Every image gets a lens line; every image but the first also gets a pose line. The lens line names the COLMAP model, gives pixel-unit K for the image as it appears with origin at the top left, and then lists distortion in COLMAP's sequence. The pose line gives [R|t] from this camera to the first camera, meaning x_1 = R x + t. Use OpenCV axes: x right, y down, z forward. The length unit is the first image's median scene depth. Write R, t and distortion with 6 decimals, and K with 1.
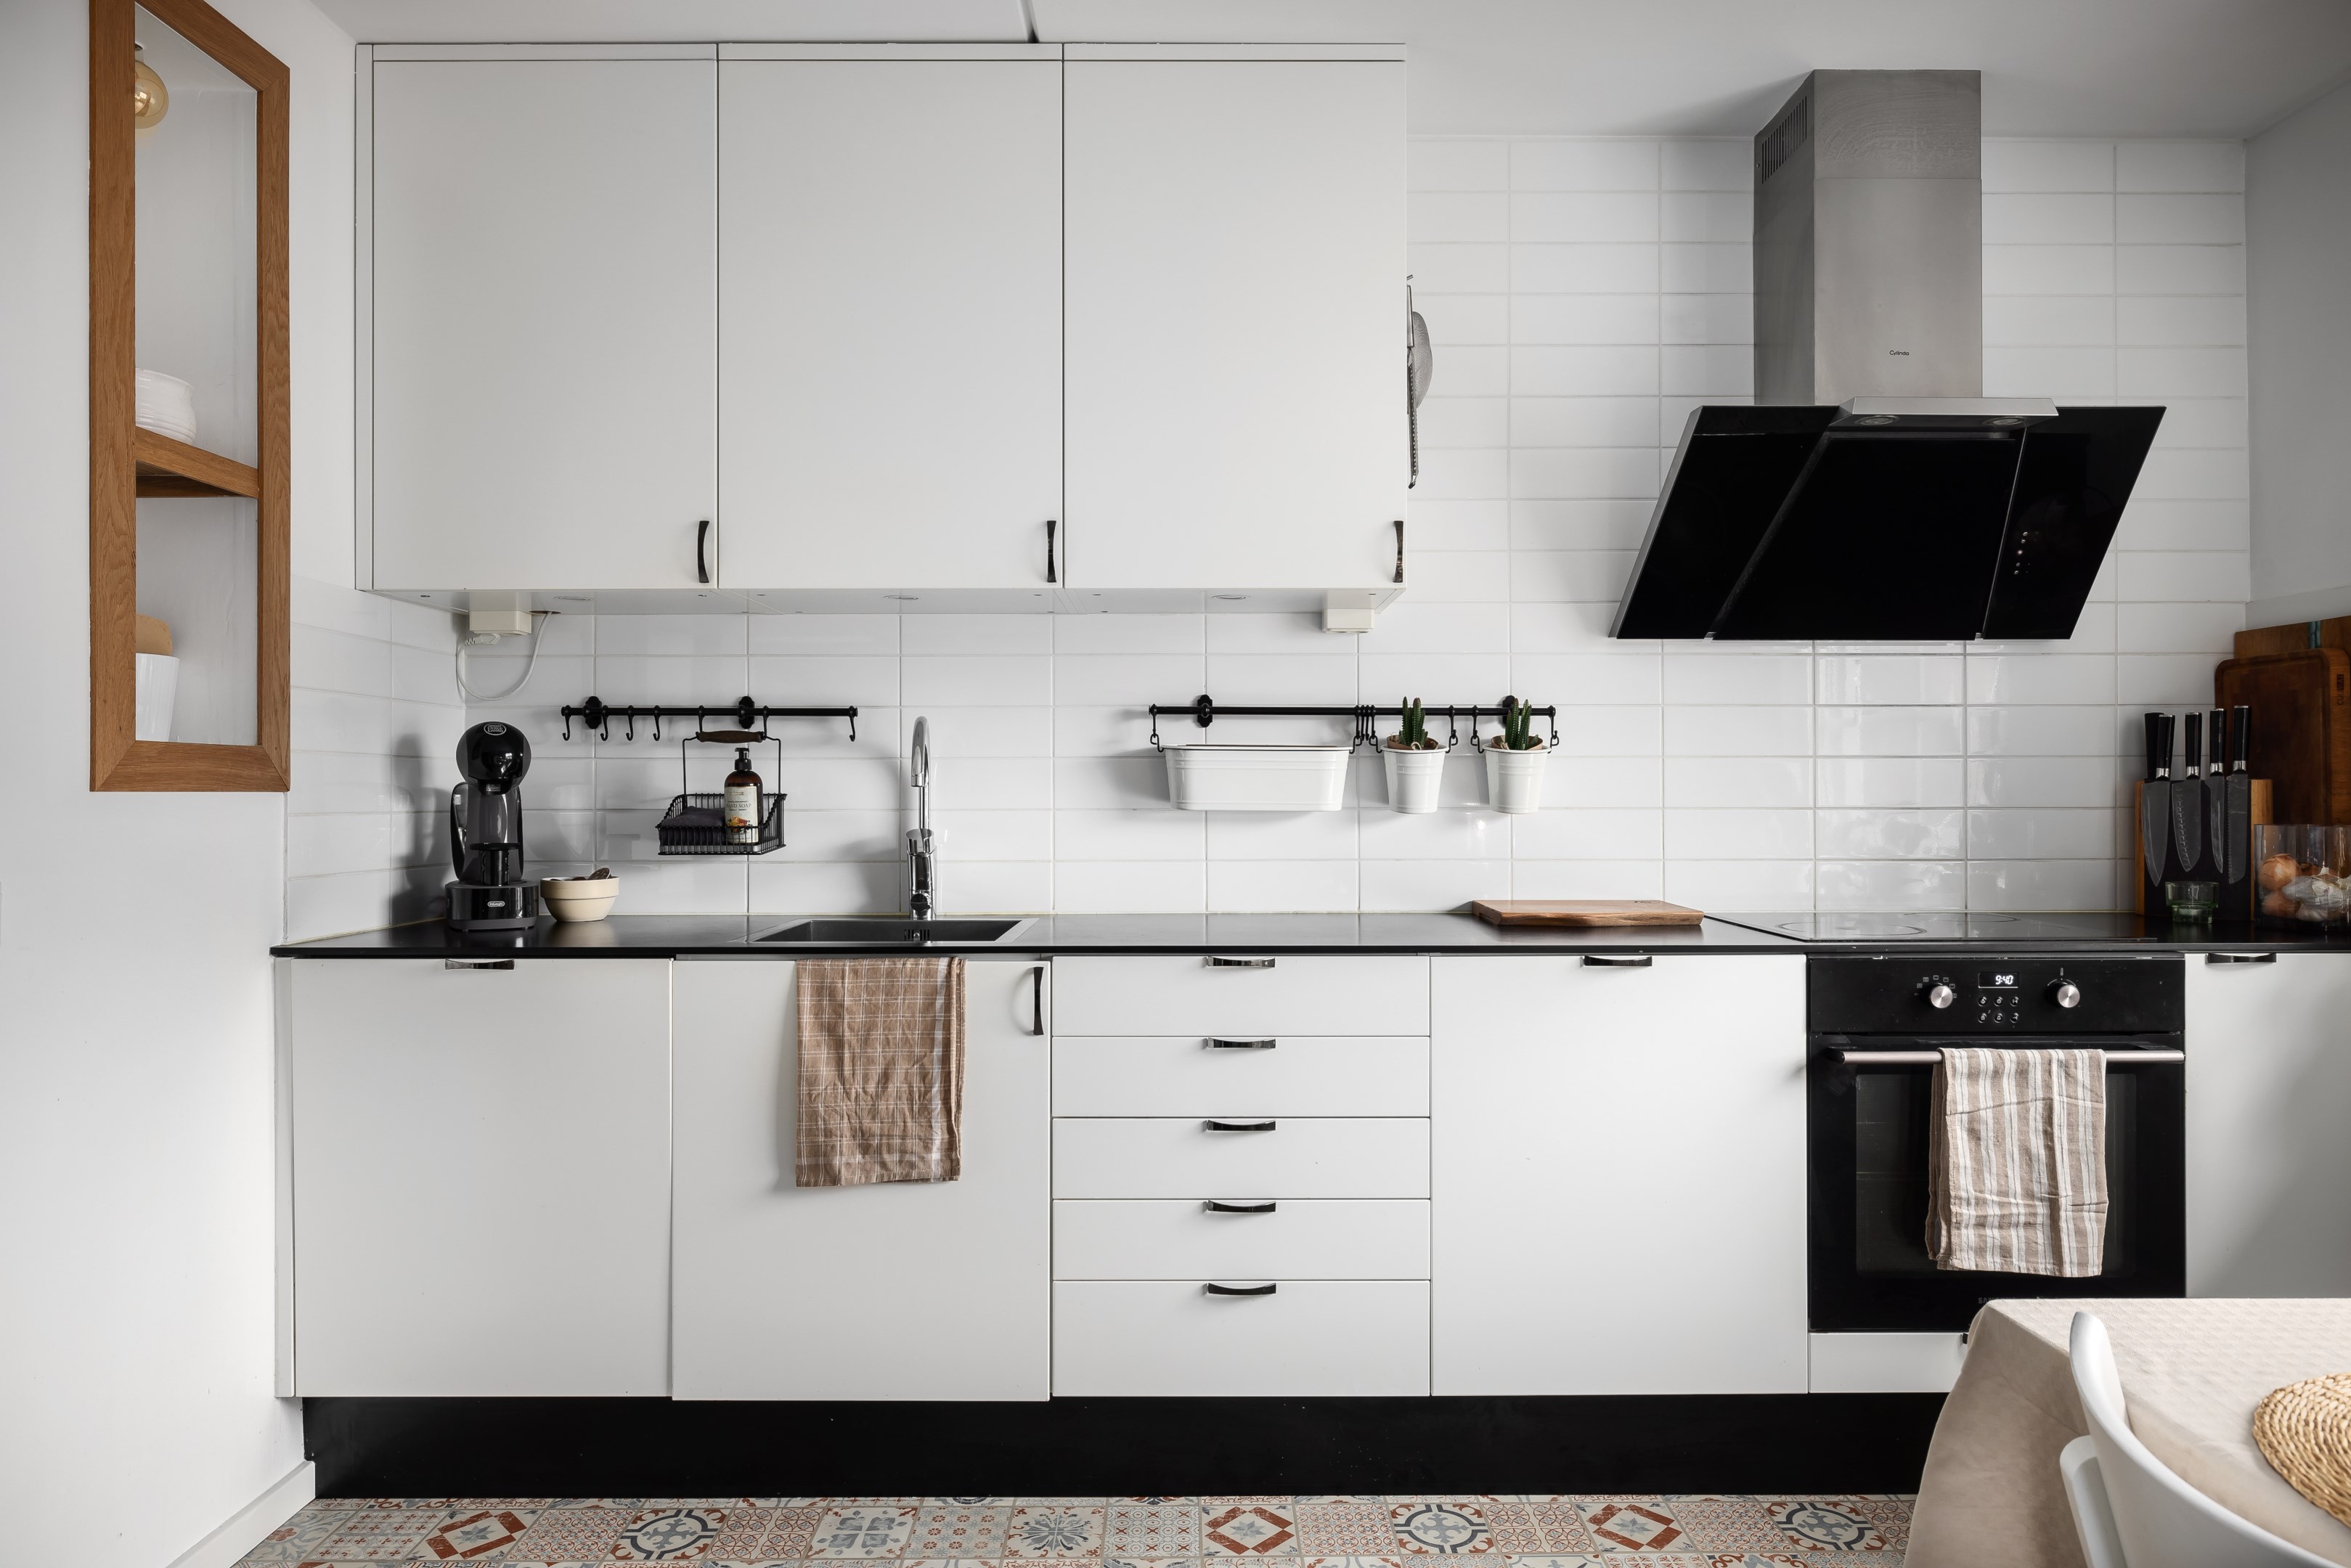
lens RADIAL K [[1479.2, 0, 1190.7], [0, 1479.2, 783.5], [0, 0, 1]] dist [0.000501, 0.003255]
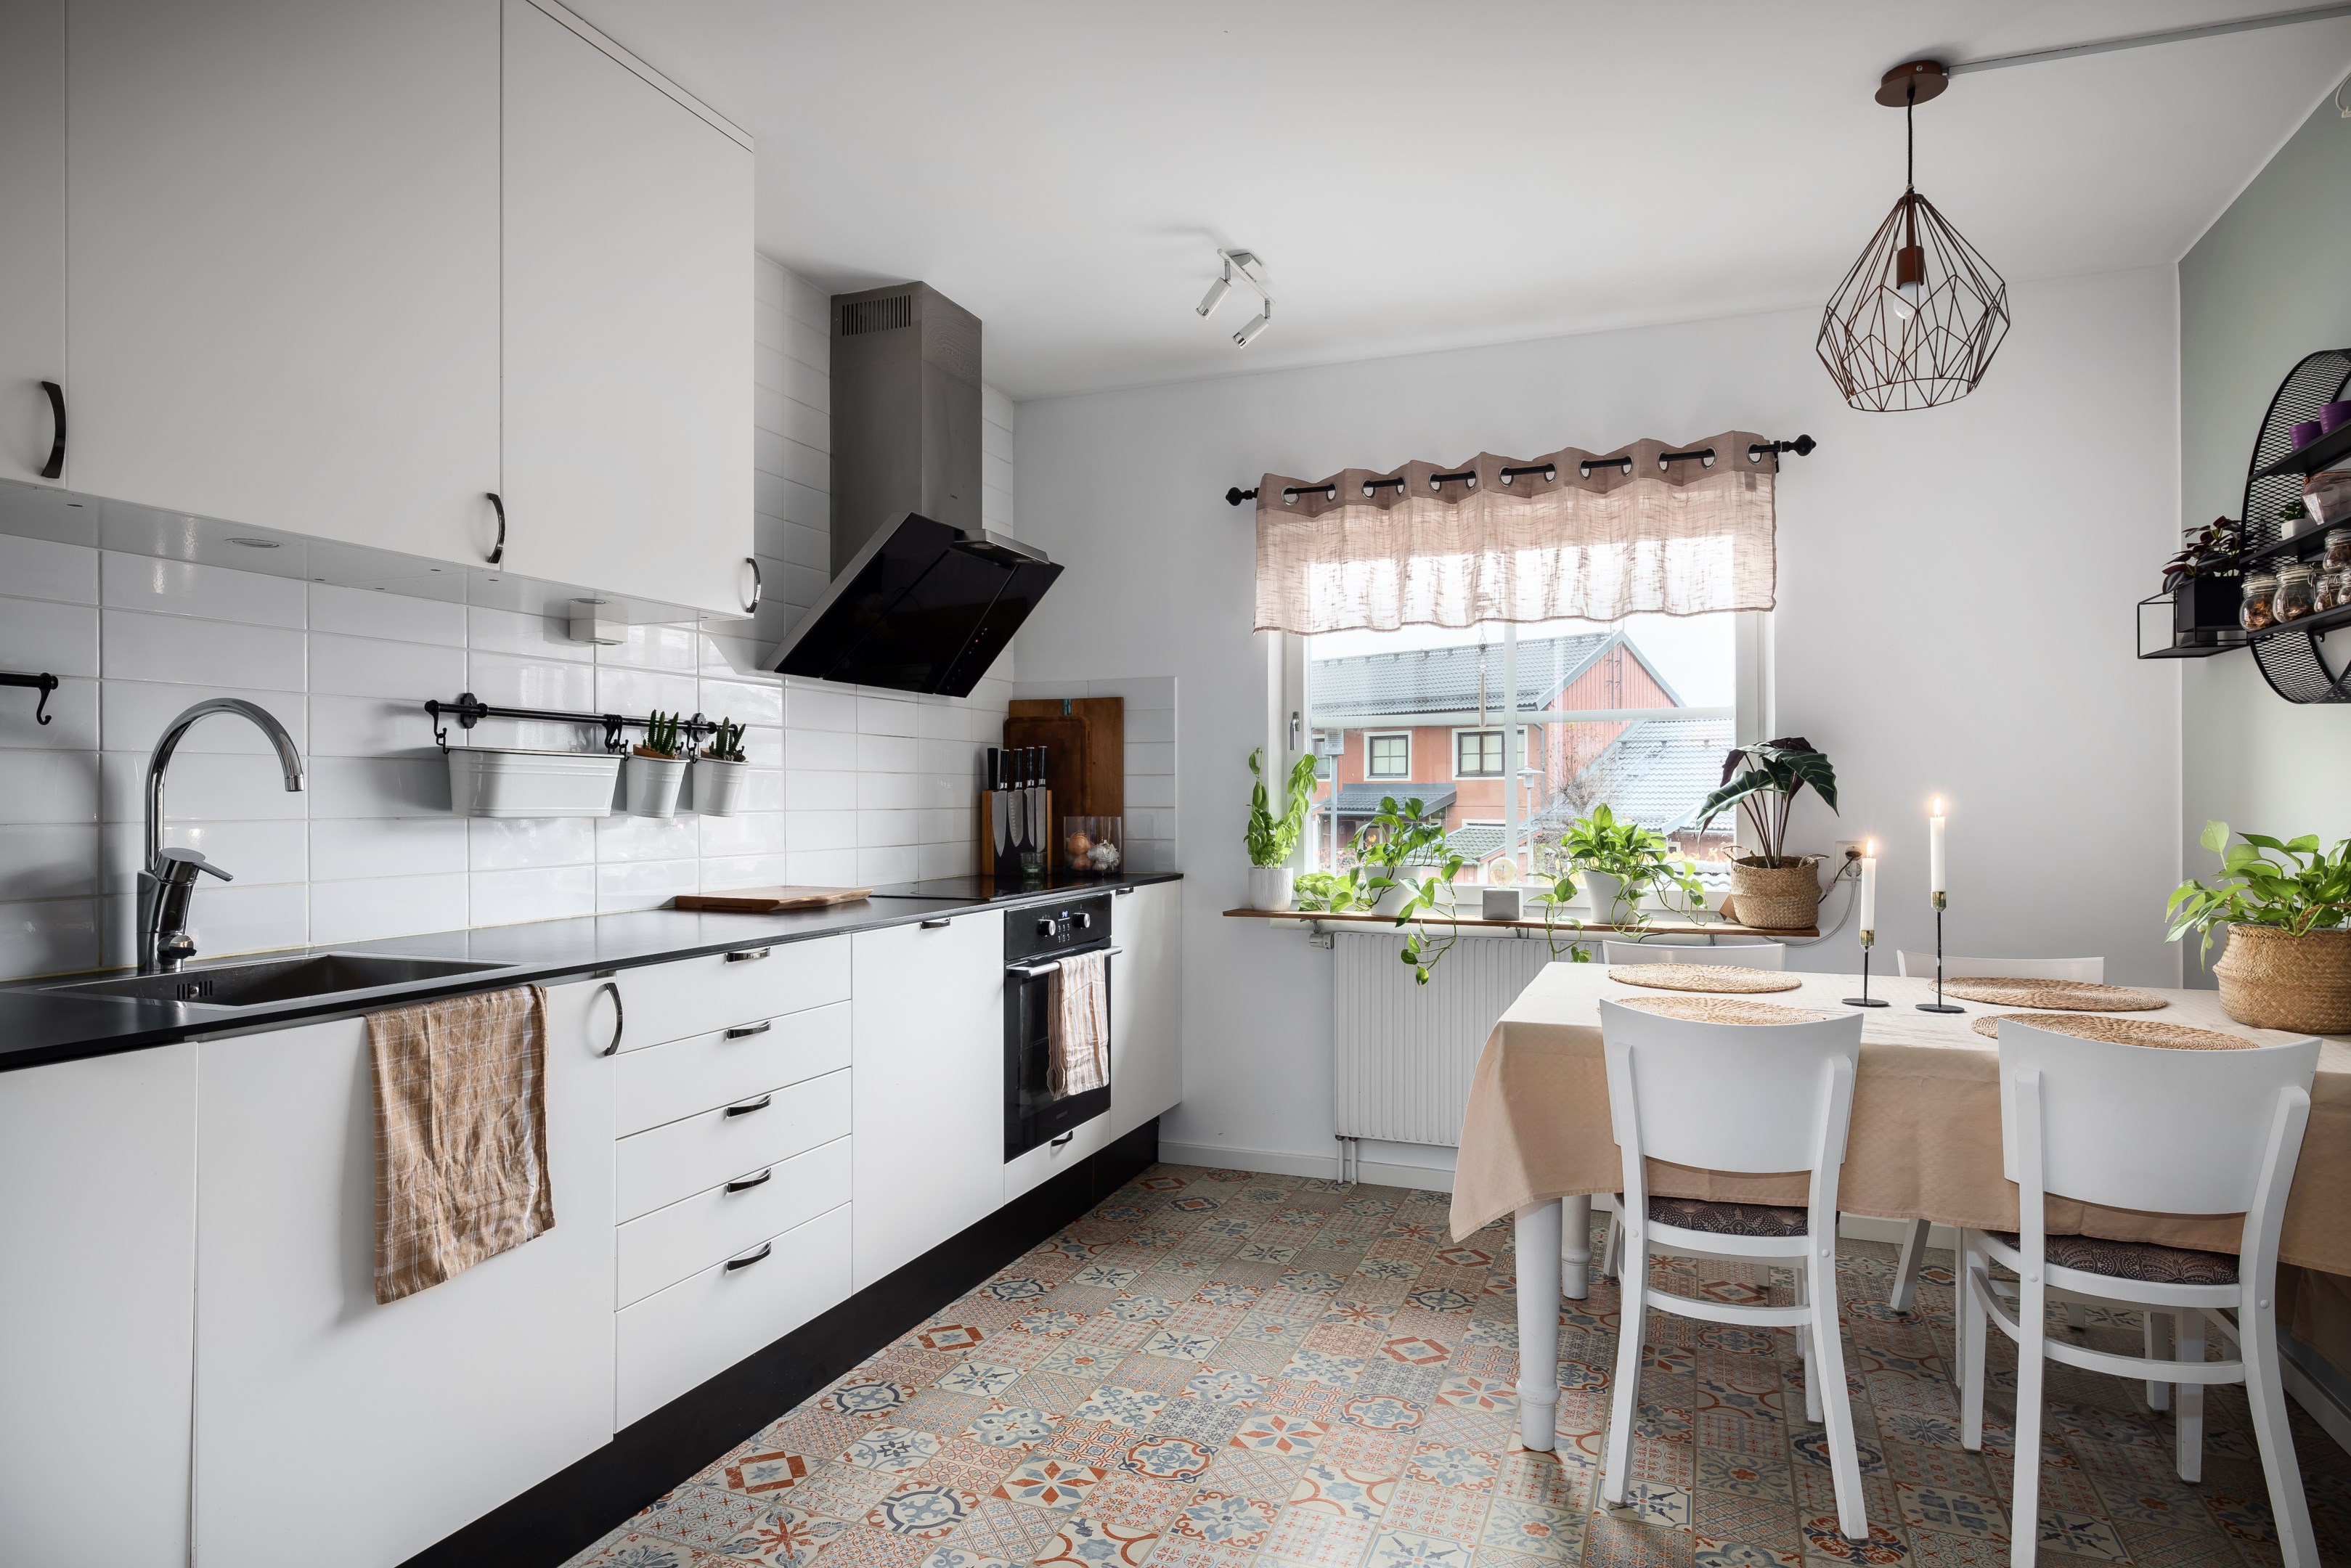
lens RADIAL K [[1350.4, 0, 1154.2], [0, 1350.4, 803.3], [0, 0, 1]] dist [0.015019, -0.000246]
pose [[0.381834, -0.004140, 0.924222, -0.690616], [-0.002643, 0.999981, 0.005571, 0.003273], [-0.924227, -0.004570, 0.381816, 0.315214]]
